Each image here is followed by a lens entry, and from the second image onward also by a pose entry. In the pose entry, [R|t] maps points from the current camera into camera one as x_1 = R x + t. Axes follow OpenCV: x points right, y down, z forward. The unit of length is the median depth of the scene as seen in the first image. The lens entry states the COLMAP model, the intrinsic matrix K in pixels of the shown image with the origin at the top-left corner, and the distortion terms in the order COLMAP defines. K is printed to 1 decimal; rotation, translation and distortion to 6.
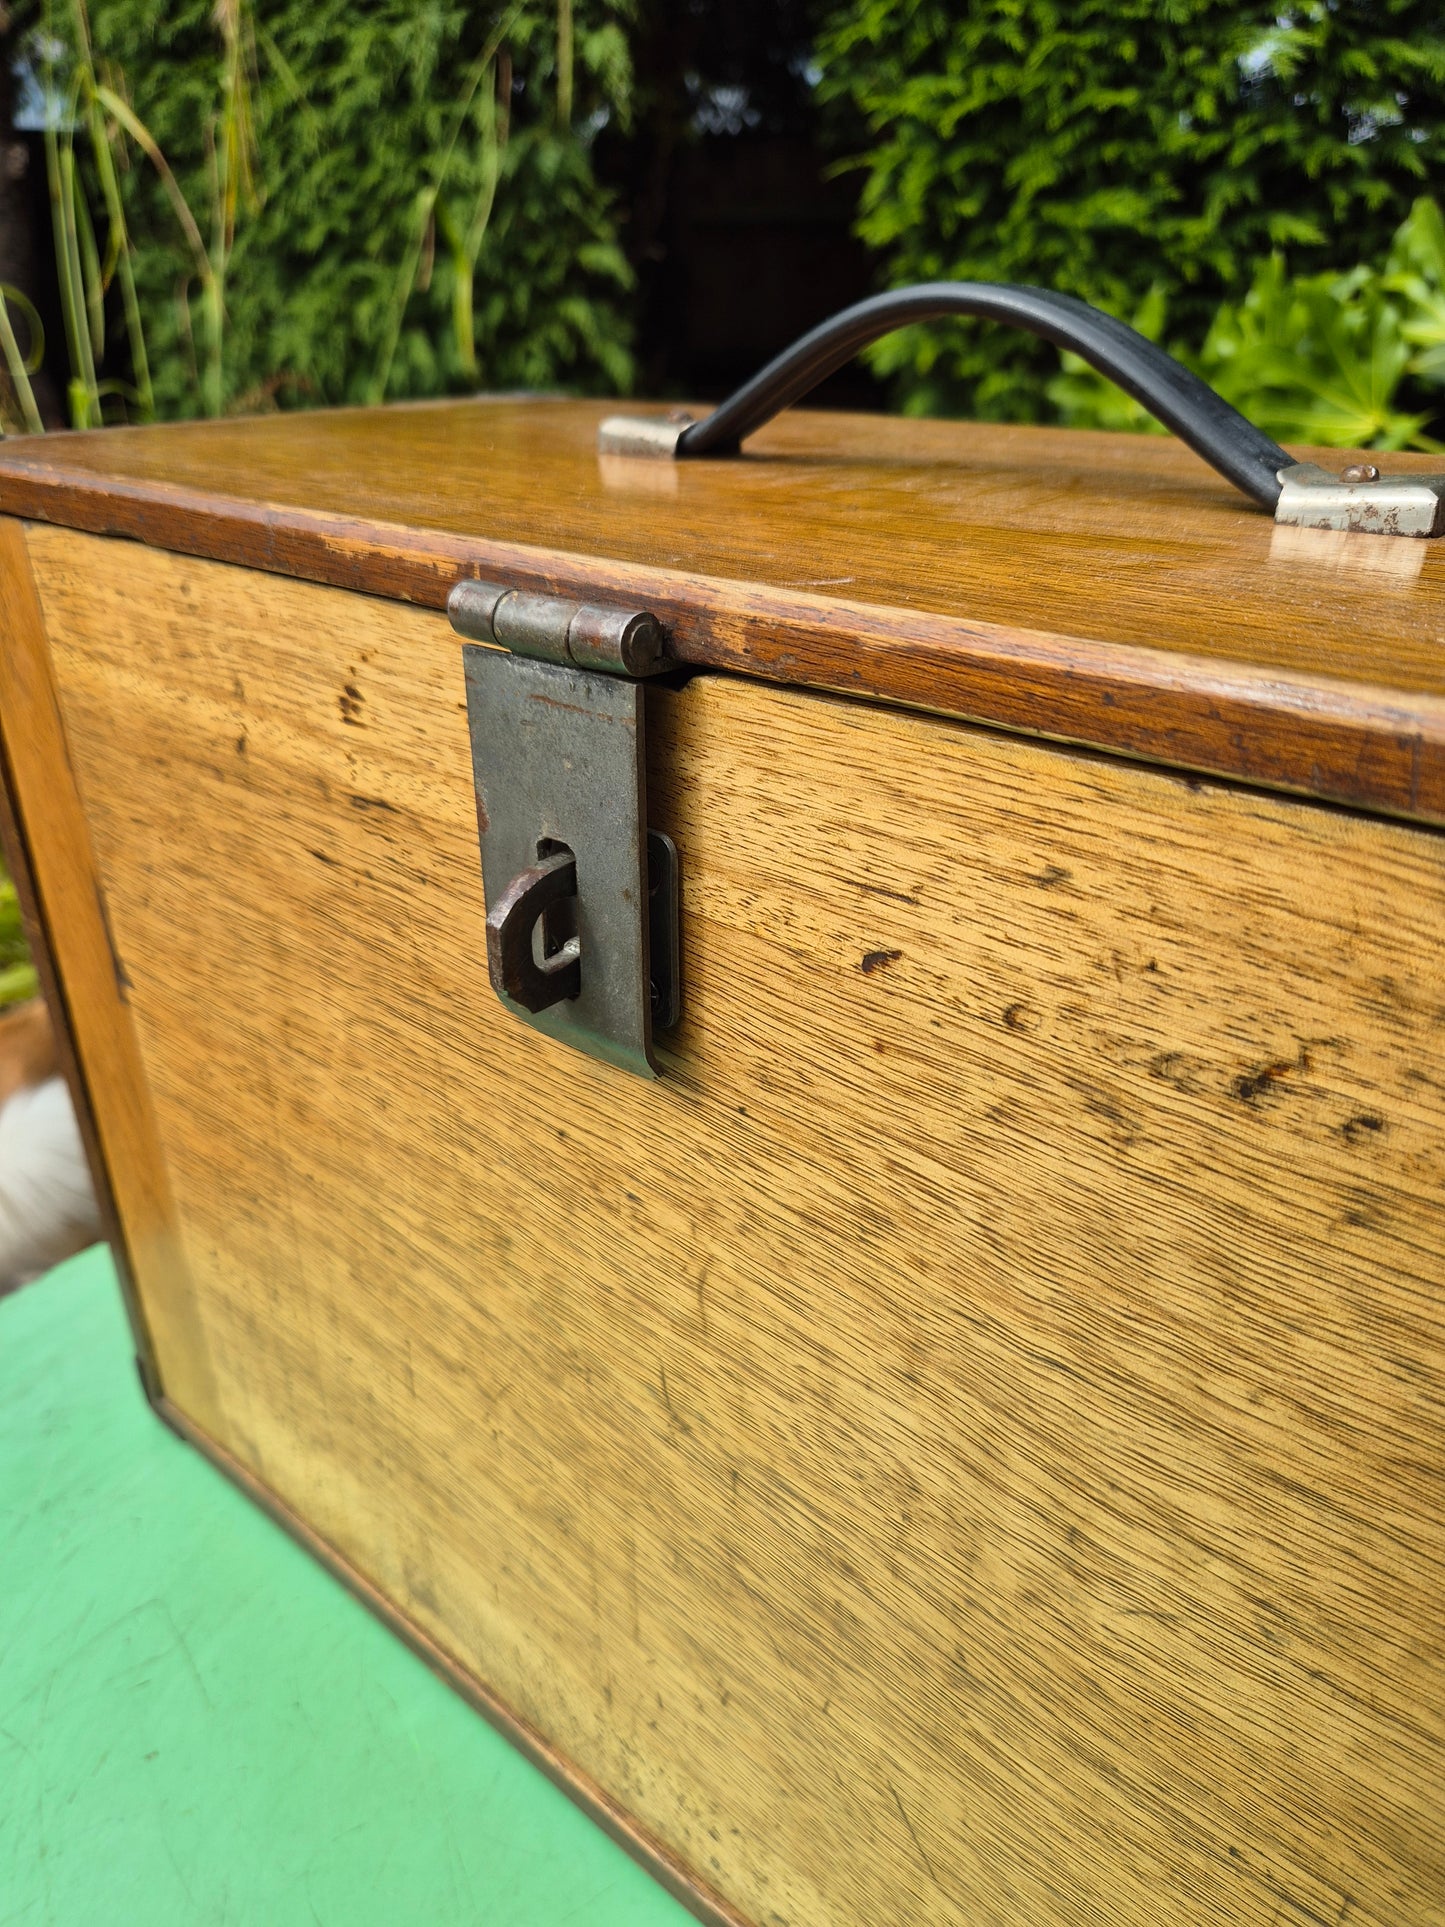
lens RADIAL K [[1344.7, 0, 716.9], [0, 1344.7, 975.6], [0, 0, 1]] dist [0.016837, -0.022614]
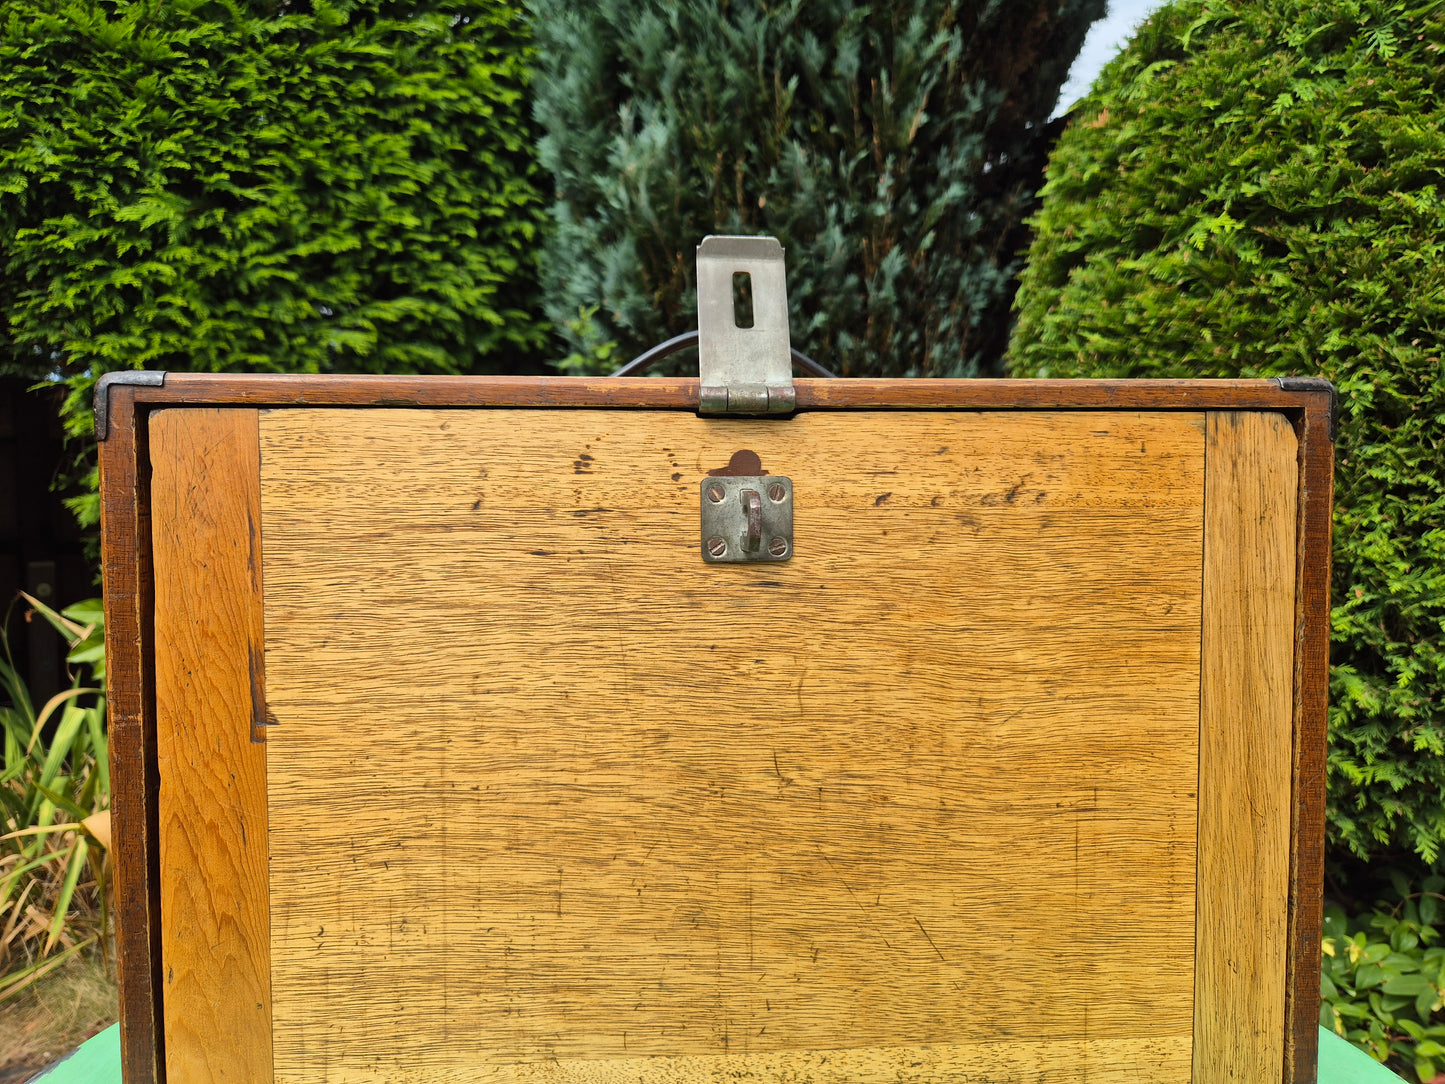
lens RADIAL K [[995.6, 0, 711.9], [0, 995.6, 541.1], [0, 0, 1]] dist [0.045458, -0.042627]
pose [[0.708281, -0.032988, 0.705160, -1.051491], [0.326166, 0.901185, -0.285451, 0.357804], [-0.626063, 0.432178, 0.649051, -0.076219]]
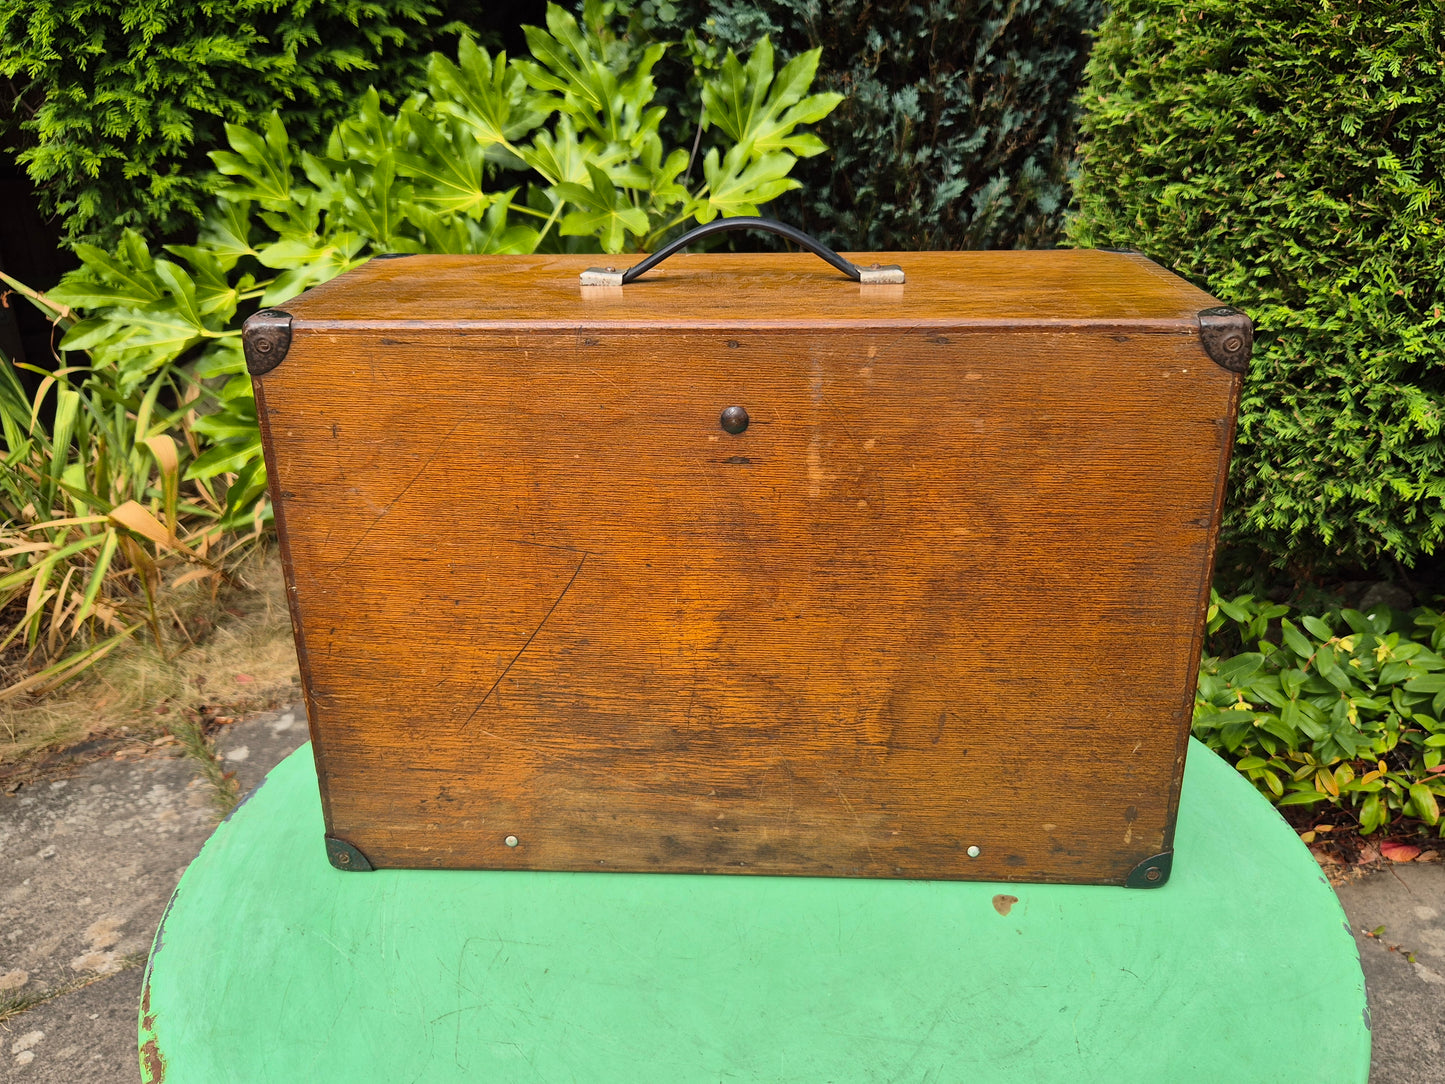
lens RADIAL K [[1213.1, 0, 716.3], [0, 1213.1, 534.6], [0, 0, 1]] dist [0.023023, -0.009126]
pose [[0.730205, -0.267578, 0.628651, -1.472498], [0.329032, 0.944114, 0.019666, 0.056480], [-0.598781, 0.192486, 0.777439, -0.758760]]
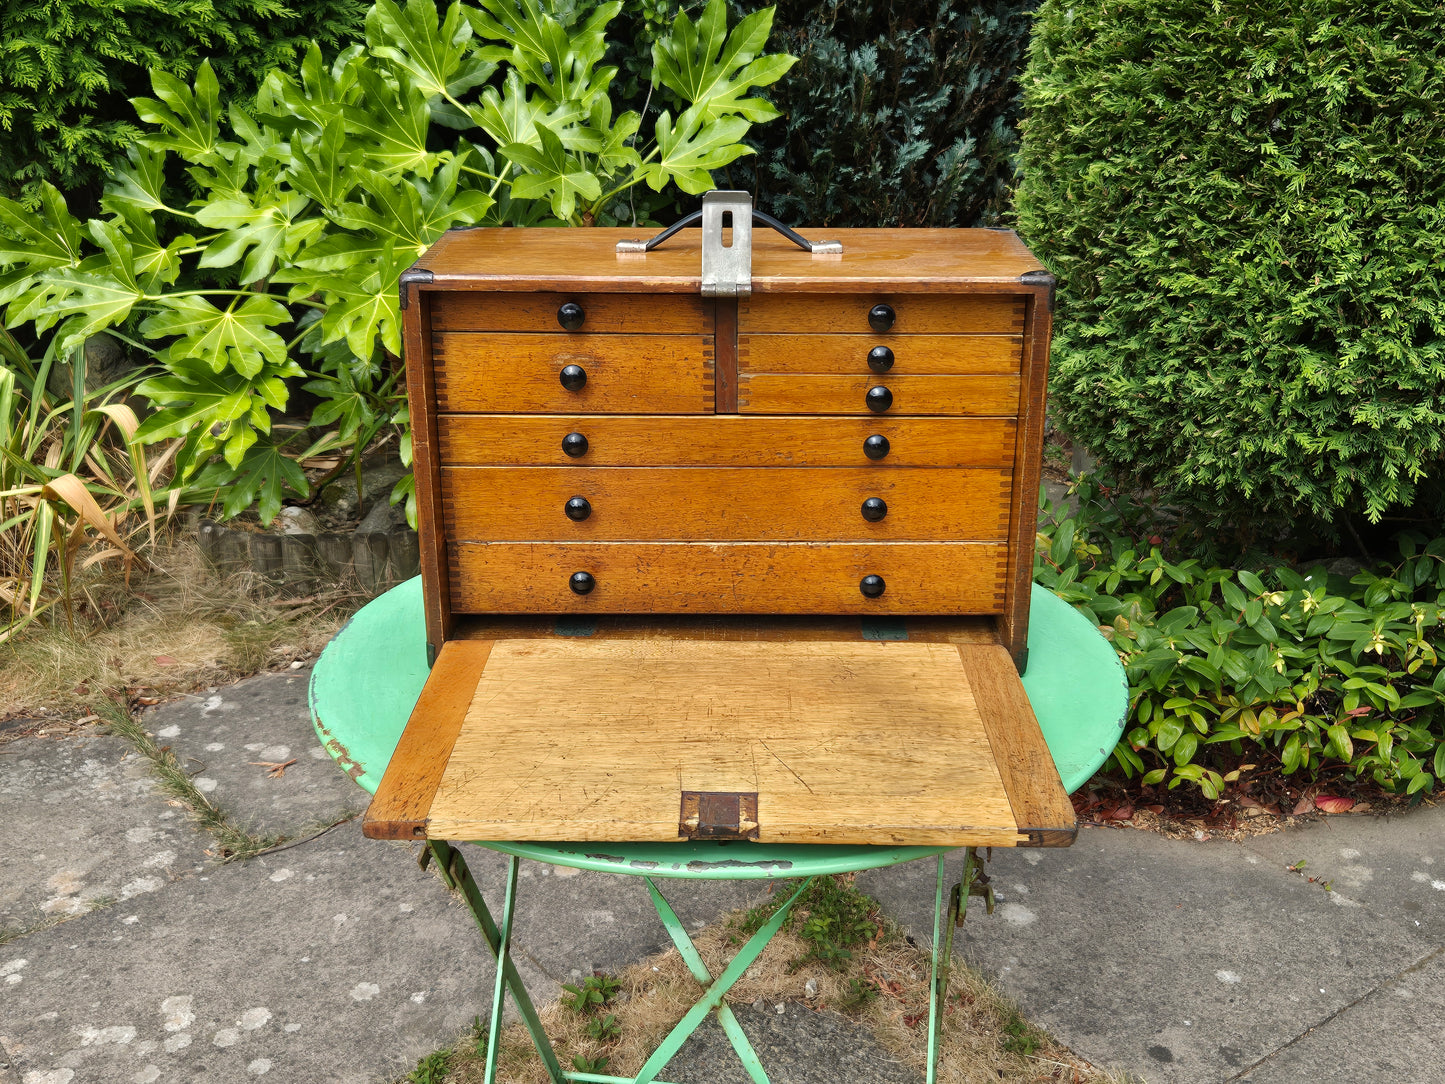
lens RADIAL K [[1620.6, 0, 709.2], [0, 1620.6, 542.6], [0, 0, 1]] dist [0.039274, 0.000000]
pose [[0.703901, -0.251528, 0.664272, -3.005703], [0.327552, 0.944773, 0.010647, 0.368979], [-0.630264, 0.210090, 0.747415, -2.219925]]
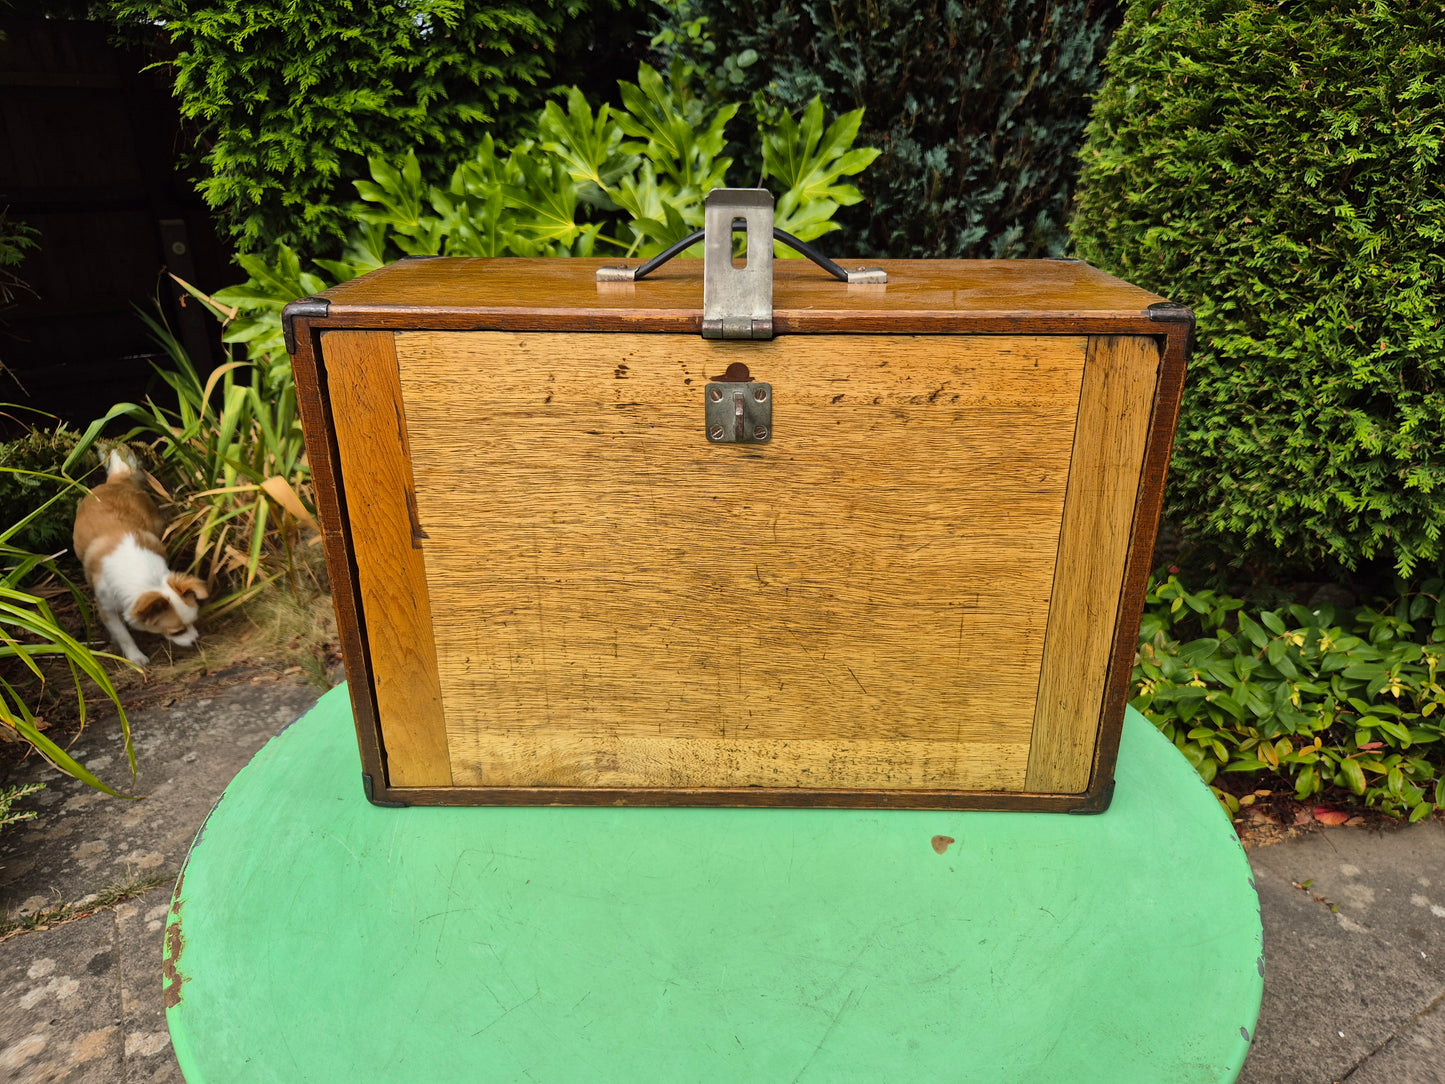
lens RADIAL K [[995.6, 0, 738.4], [0, 995.6, 536.2], [0, 0, 1]] dist [0.045458, -0.042627]
pose [[0.767351, -0.243200, 0.593318, -1.244514], [0.290286, 0.956793, 0.016754, 0.155533], [-0.571757, 0.159376, 0.804794, -0.726065]]
